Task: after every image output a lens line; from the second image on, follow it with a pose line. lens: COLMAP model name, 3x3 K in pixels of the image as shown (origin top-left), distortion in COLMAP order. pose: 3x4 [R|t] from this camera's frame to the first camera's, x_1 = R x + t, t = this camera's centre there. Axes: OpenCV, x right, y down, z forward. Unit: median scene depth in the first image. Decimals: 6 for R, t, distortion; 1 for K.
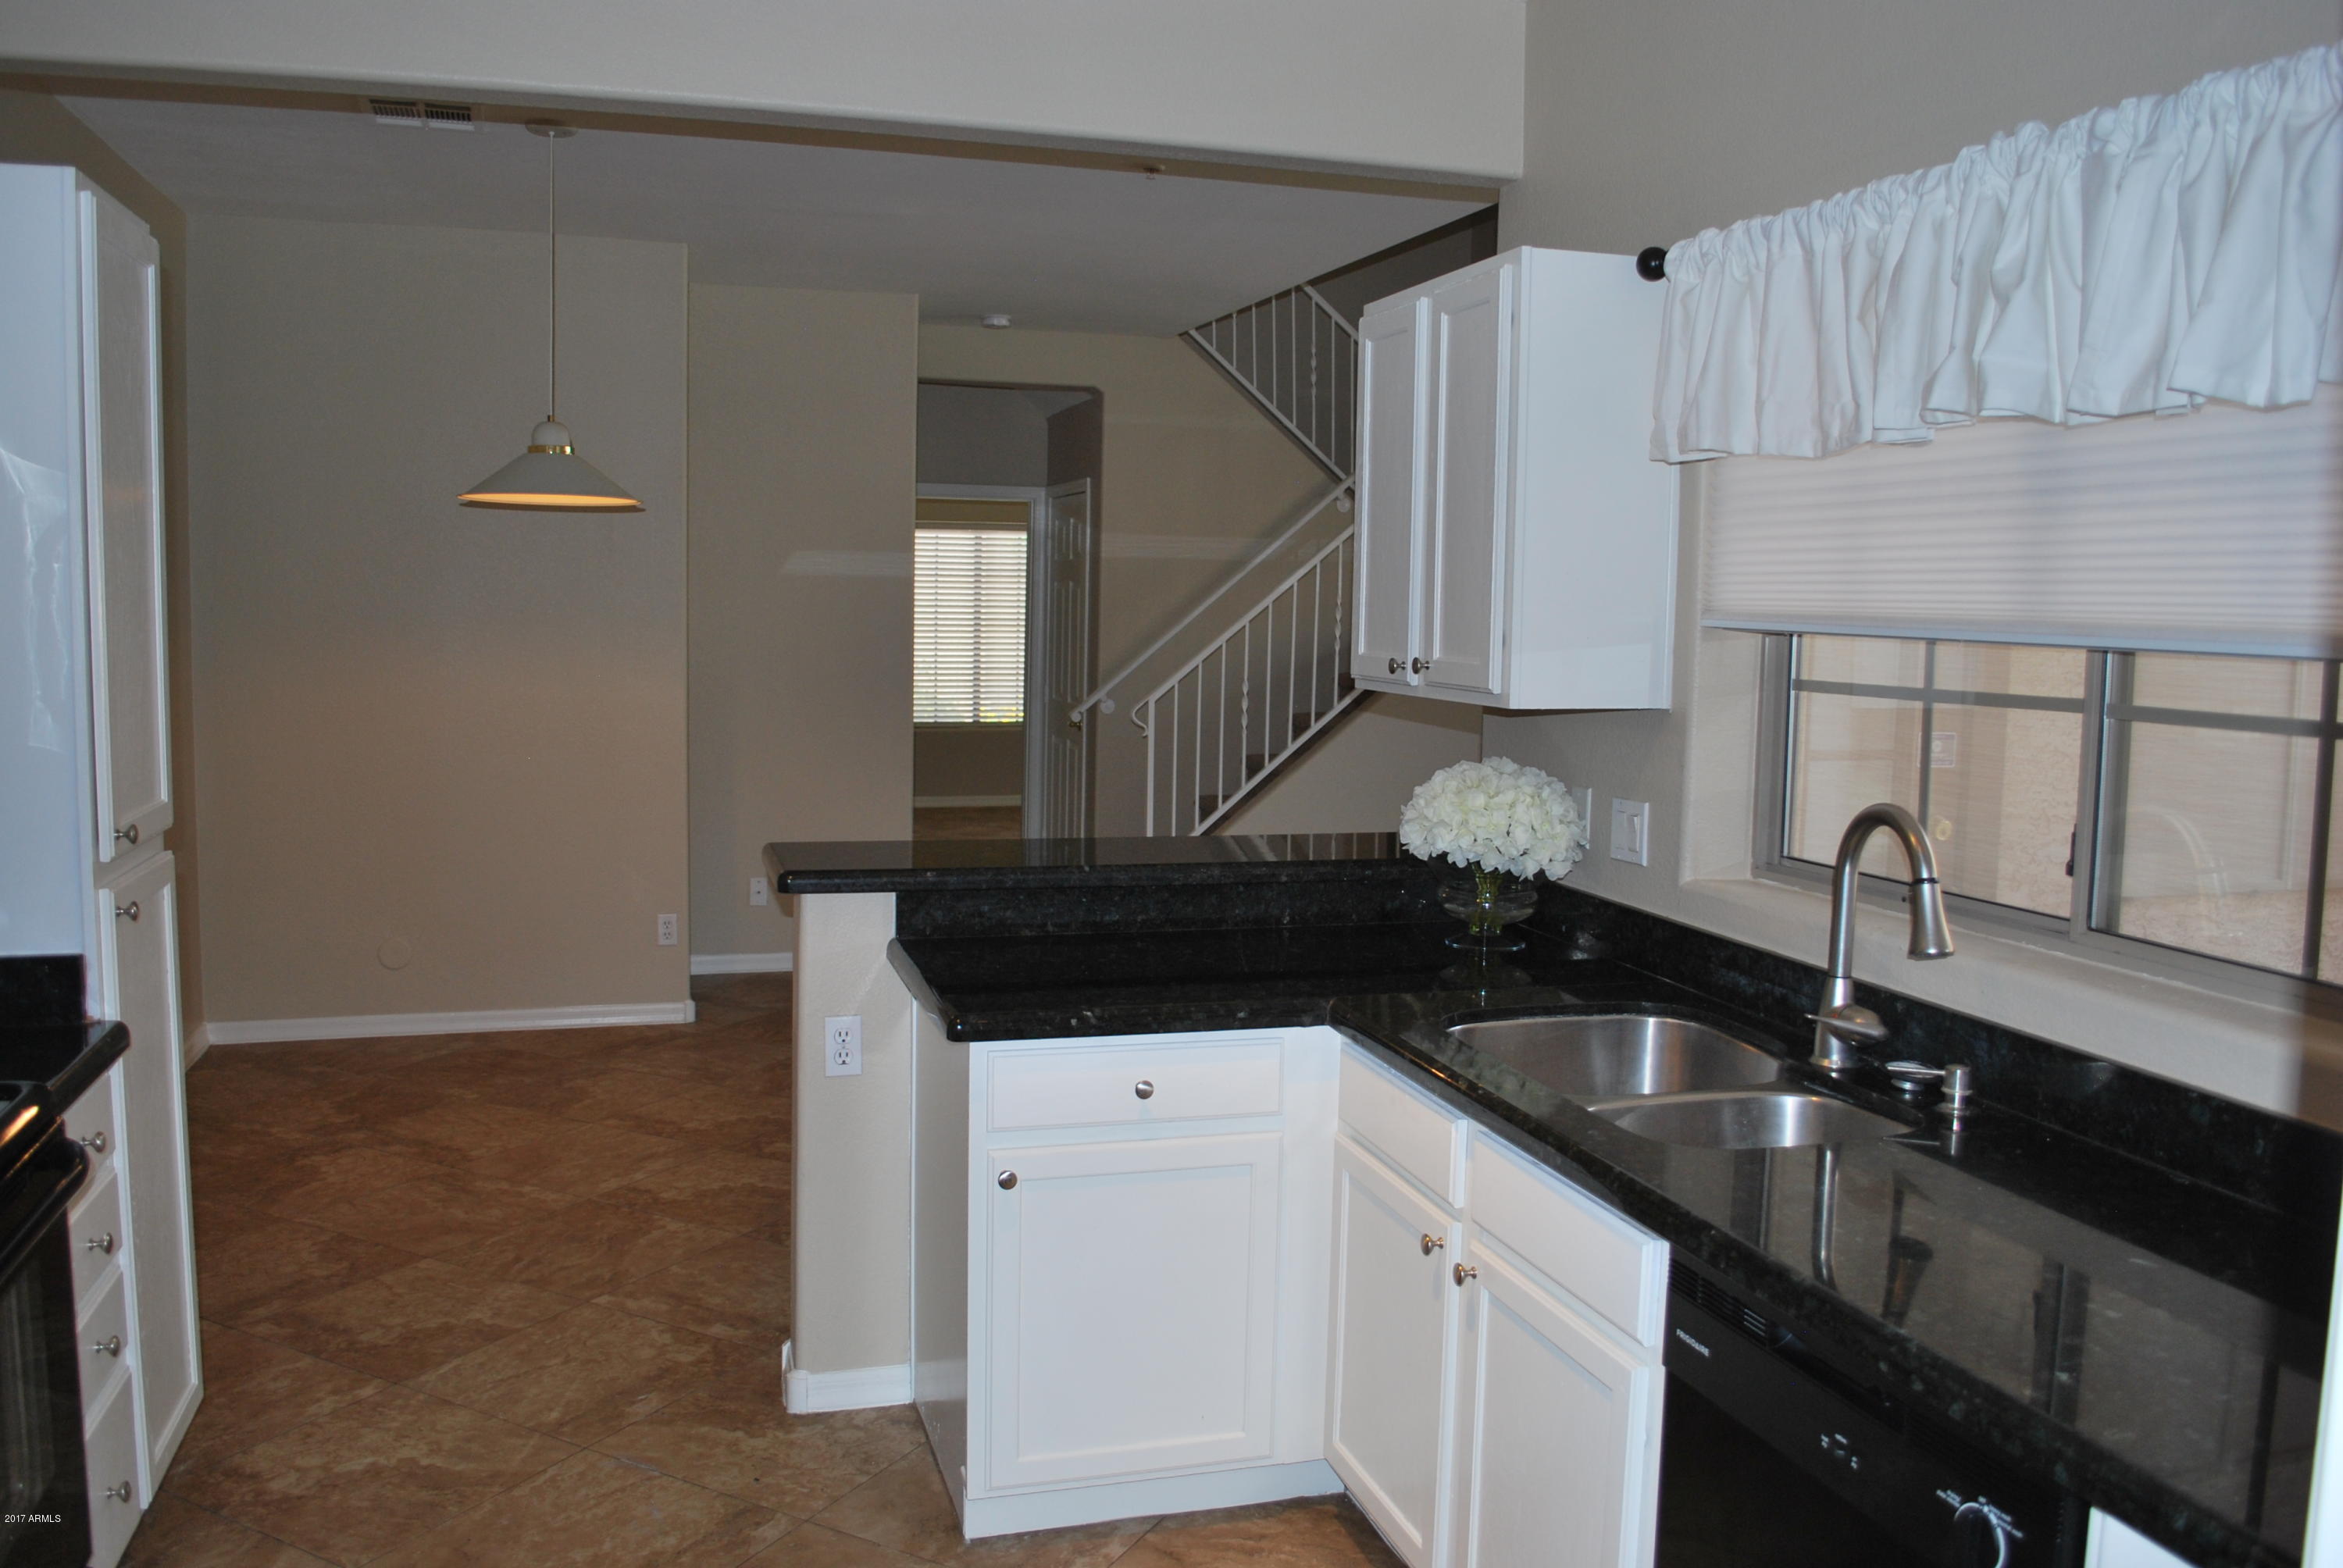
lens RADIAL K [[1848.5, 0, 1177.9], [0, 1848.5, 794.4], [0, 0, 1]] dist [-0.084467, 0.013991]
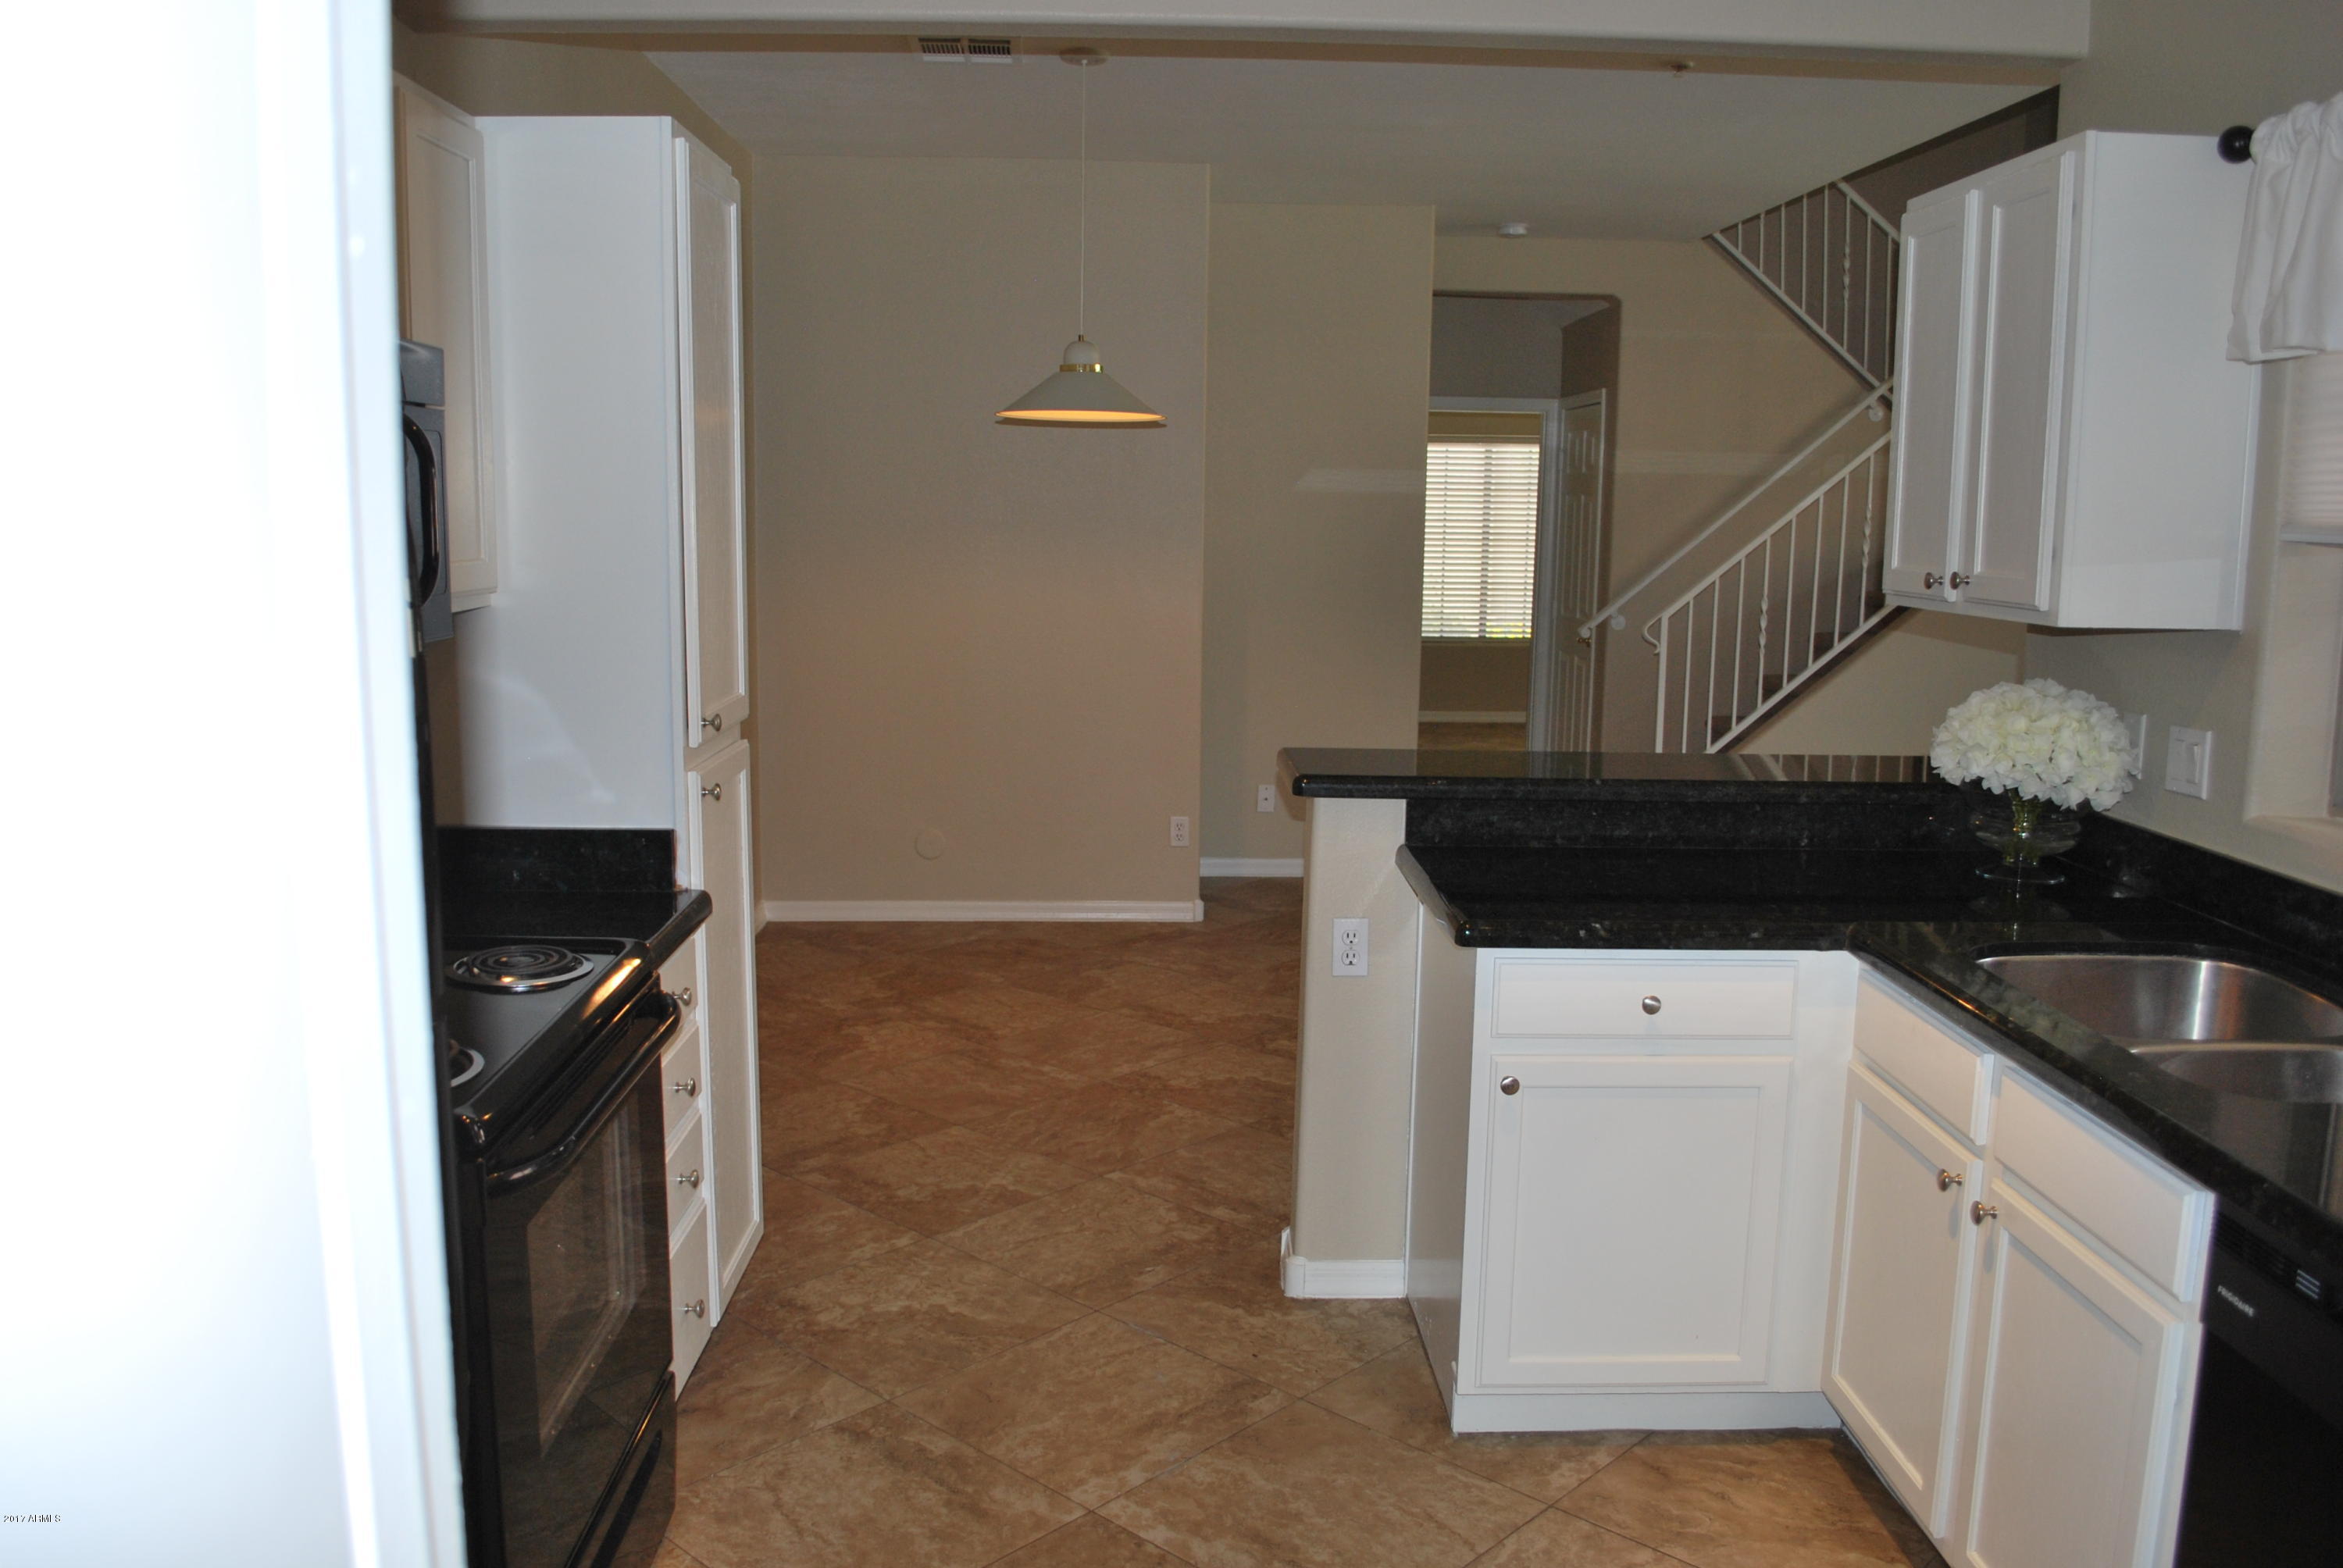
lens RADIAL K [[1848.5, 0, 1182.1], [0, 1848.5, 786.3], [0, 0, 1]] dist [-0.084467, 0.013991]
pose [[0.964197, 0.033508, -0.263061, -0.004847], [-0.022730, 0.998777, 0.043910, 0.004100], [0.264211, -0.036359, 0.963779, -0.013042]]
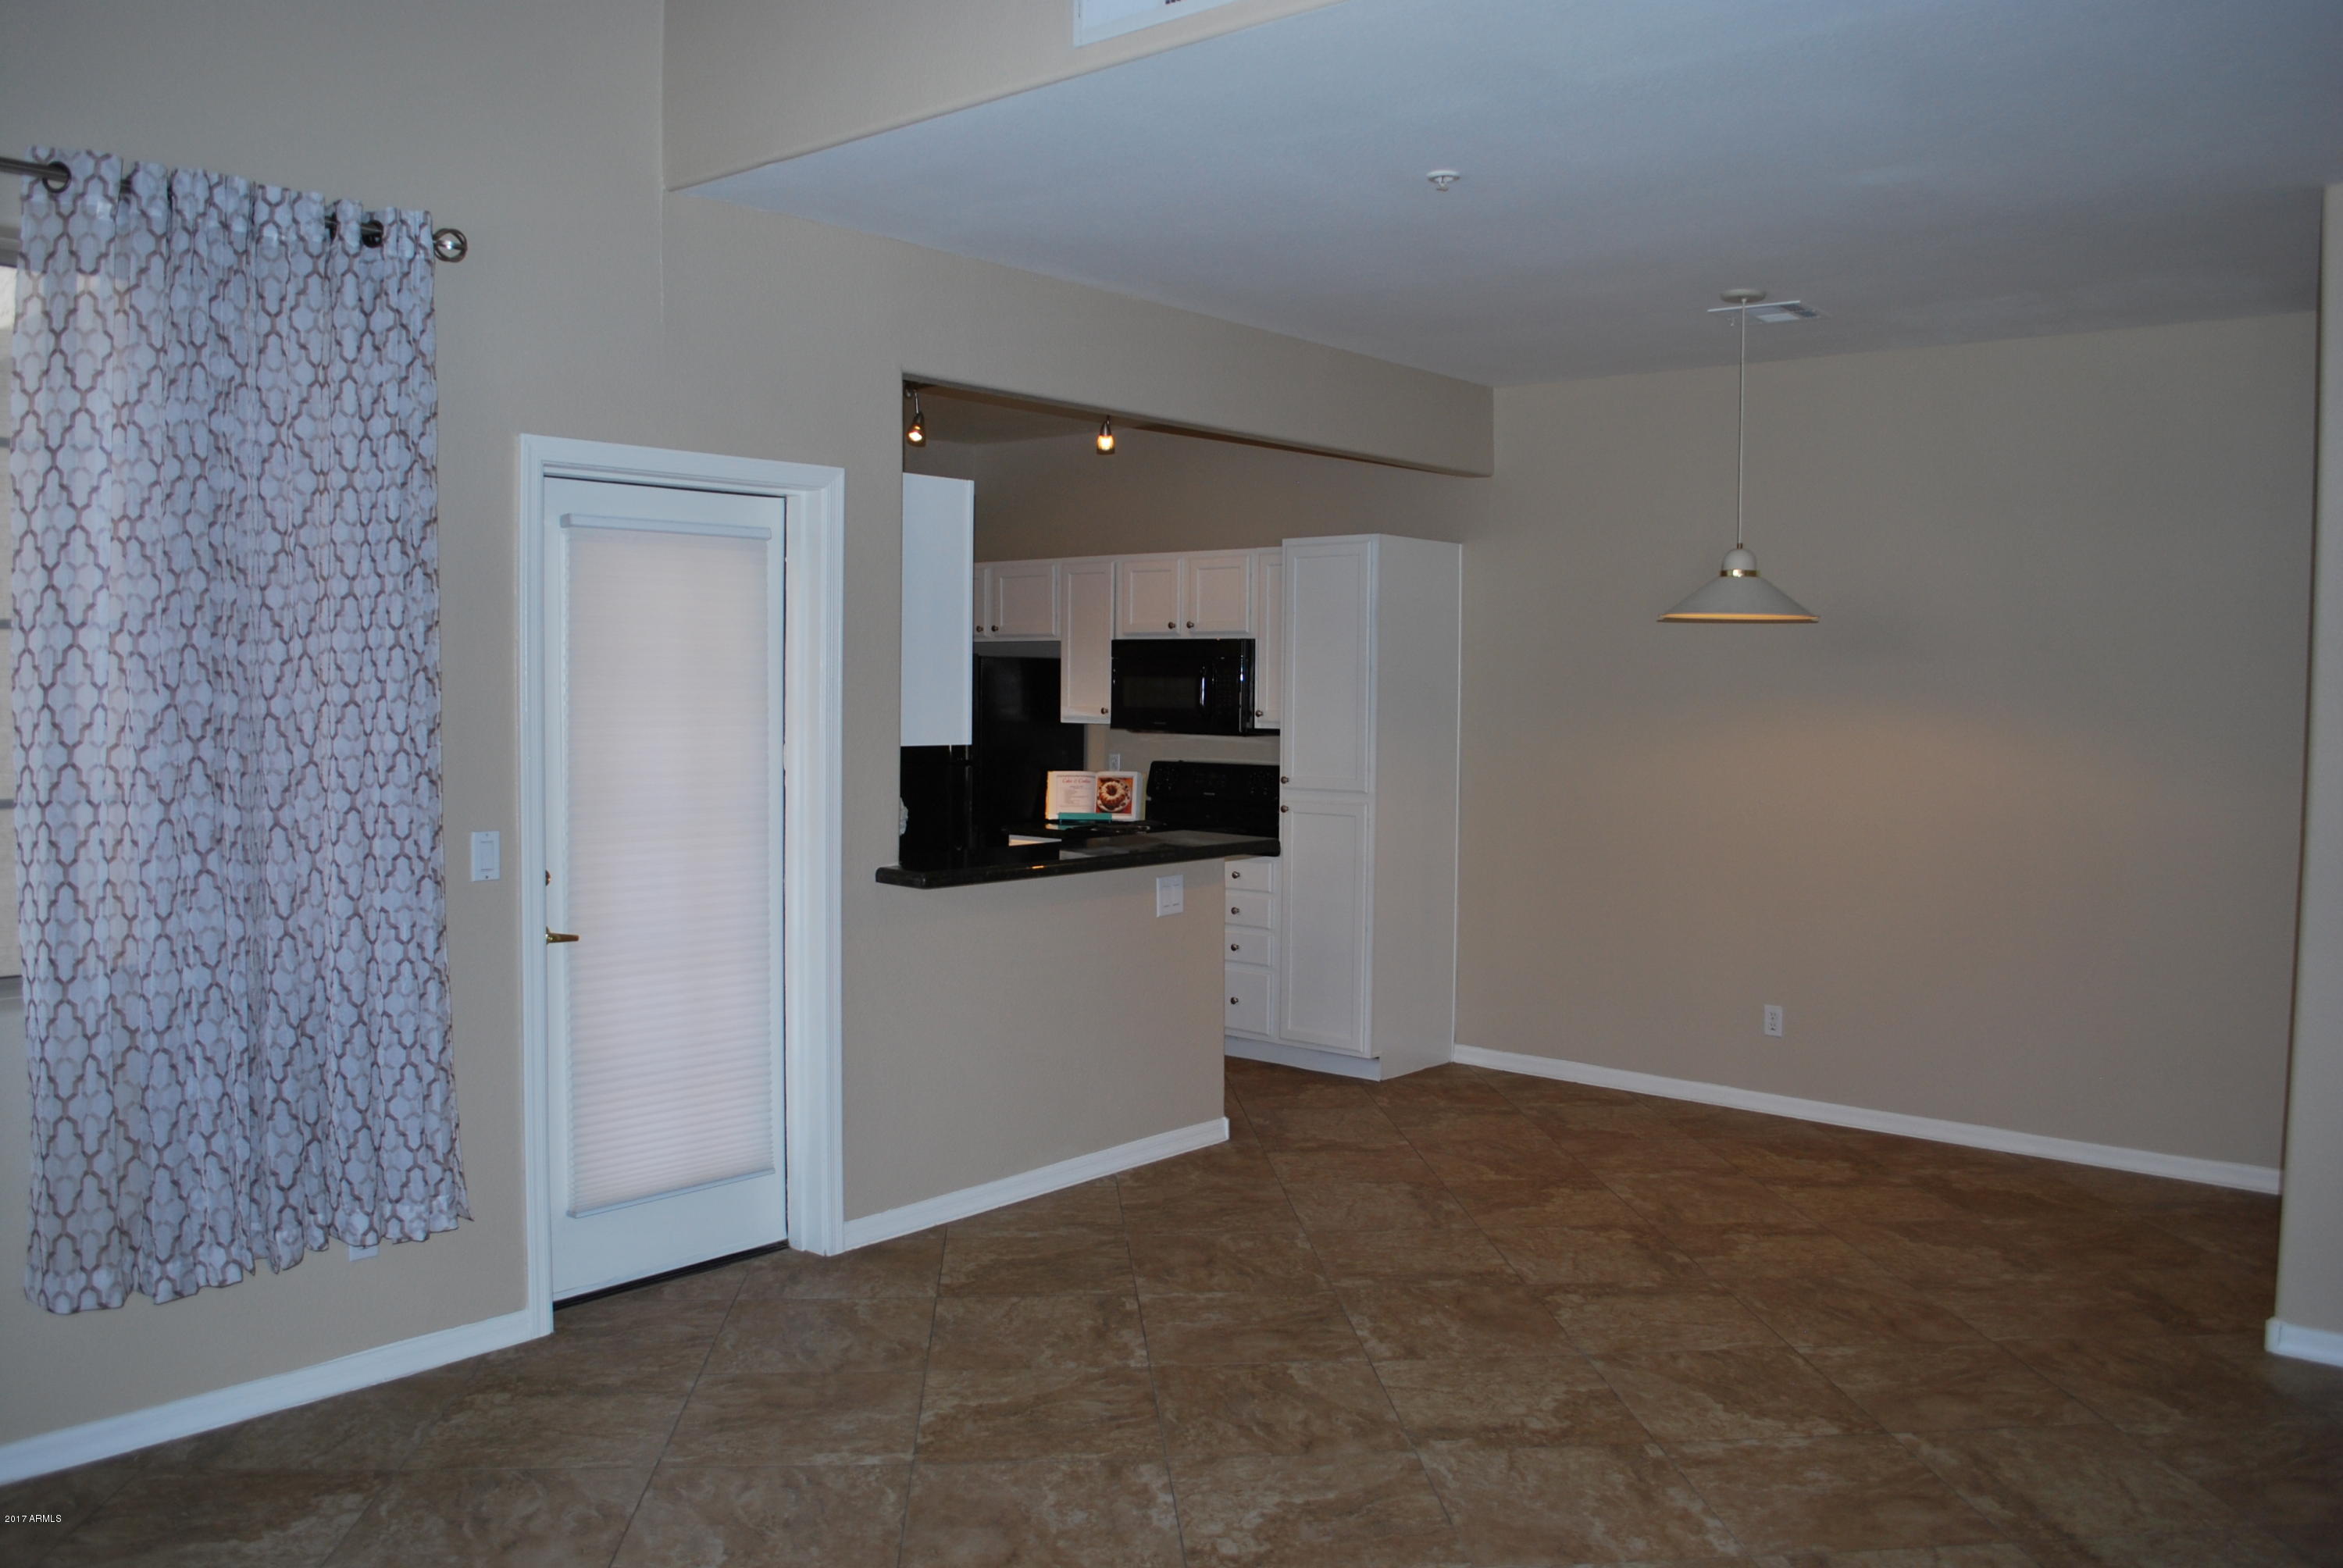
lens RADIAL K [[1848.5, 0, 1169.1], [0, 1848.5, 779.9], [0, 0, 1]] dist [-0.084467, 0.013991]
pose [[-0.855888, -0.005440, -0.517132, 0.730594], [-0.081488, 0.988872, 0.124467, -0.226328], [0.510701, 0.148670, -0.846807, 2.393215]]
